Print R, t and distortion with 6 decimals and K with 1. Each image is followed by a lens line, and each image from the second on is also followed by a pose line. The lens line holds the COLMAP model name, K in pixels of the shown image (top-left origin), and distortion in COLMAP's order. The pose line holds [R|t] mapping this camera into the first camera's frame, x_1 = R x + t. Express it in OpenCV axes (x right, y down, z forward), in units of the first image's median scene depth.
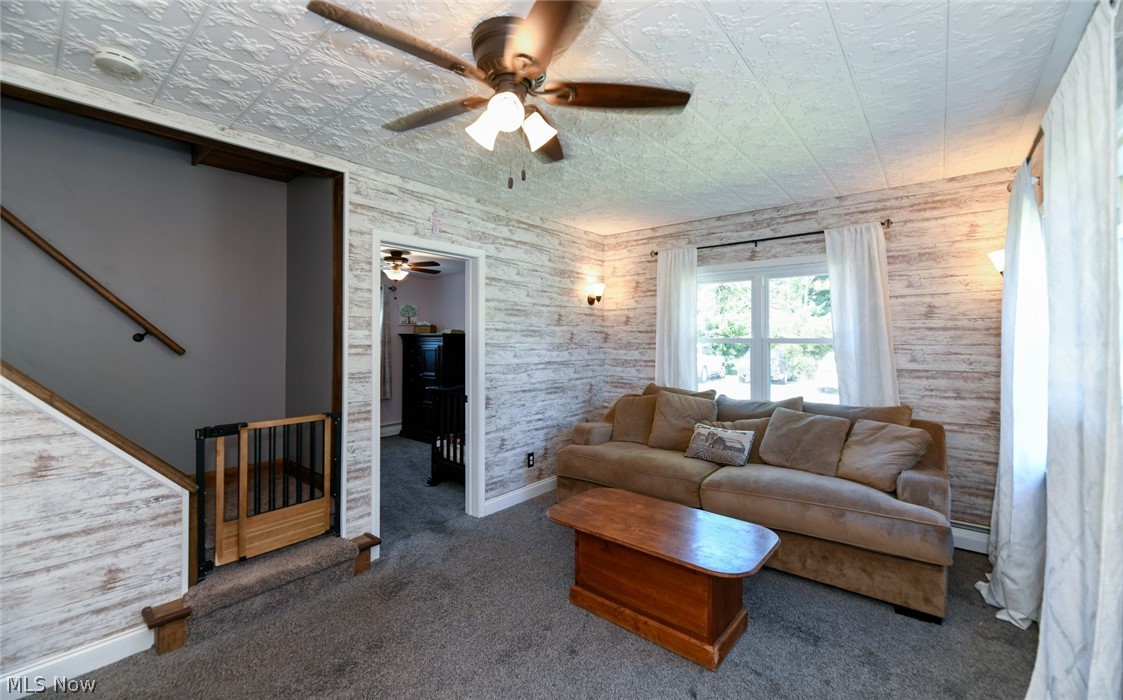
lens RADIAL K [[457.4, 0, 564.0], [0, 457.4, 339.9], [0, 0, 1]] dist [0.001832, 0.000151]
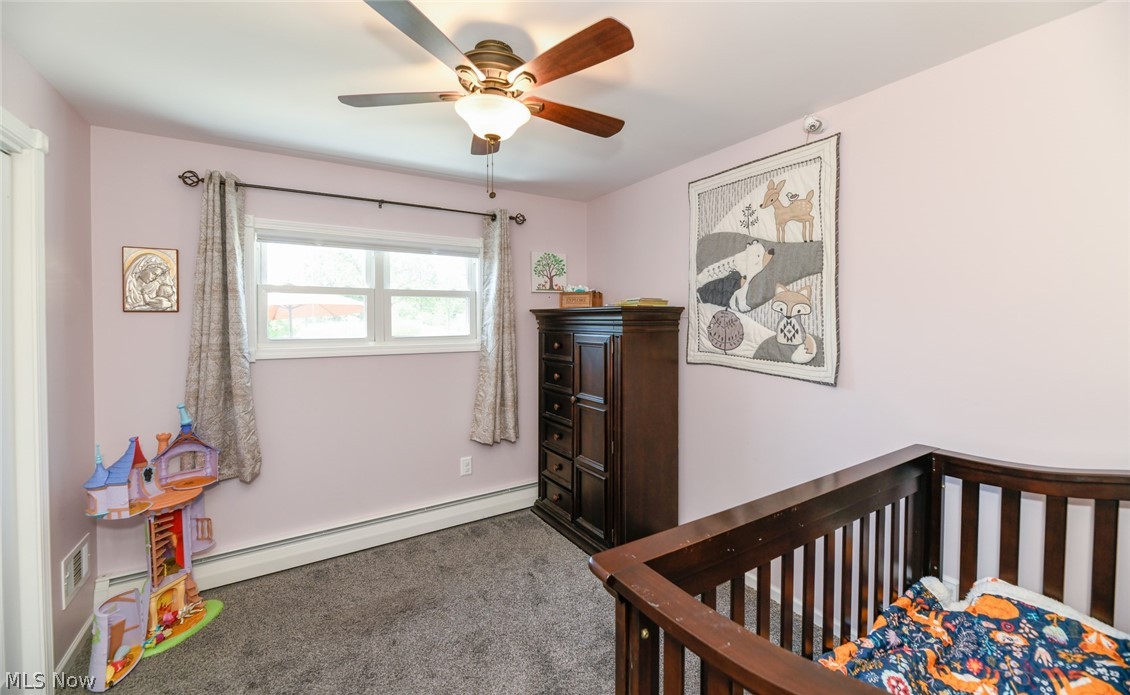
lens RADIAL K [[455.8, 0, 567.5], [0, 455.8, 337.2], [0, 0, 1]] dist [0.000758, 0.000056]
pose [[0.947945, 0.008935, -0.318310, -0.161773], [0.002125, 0.999407, 0.034381, -0.000142], [0.318428, -0.033268, 0.947363, 0.532203]]
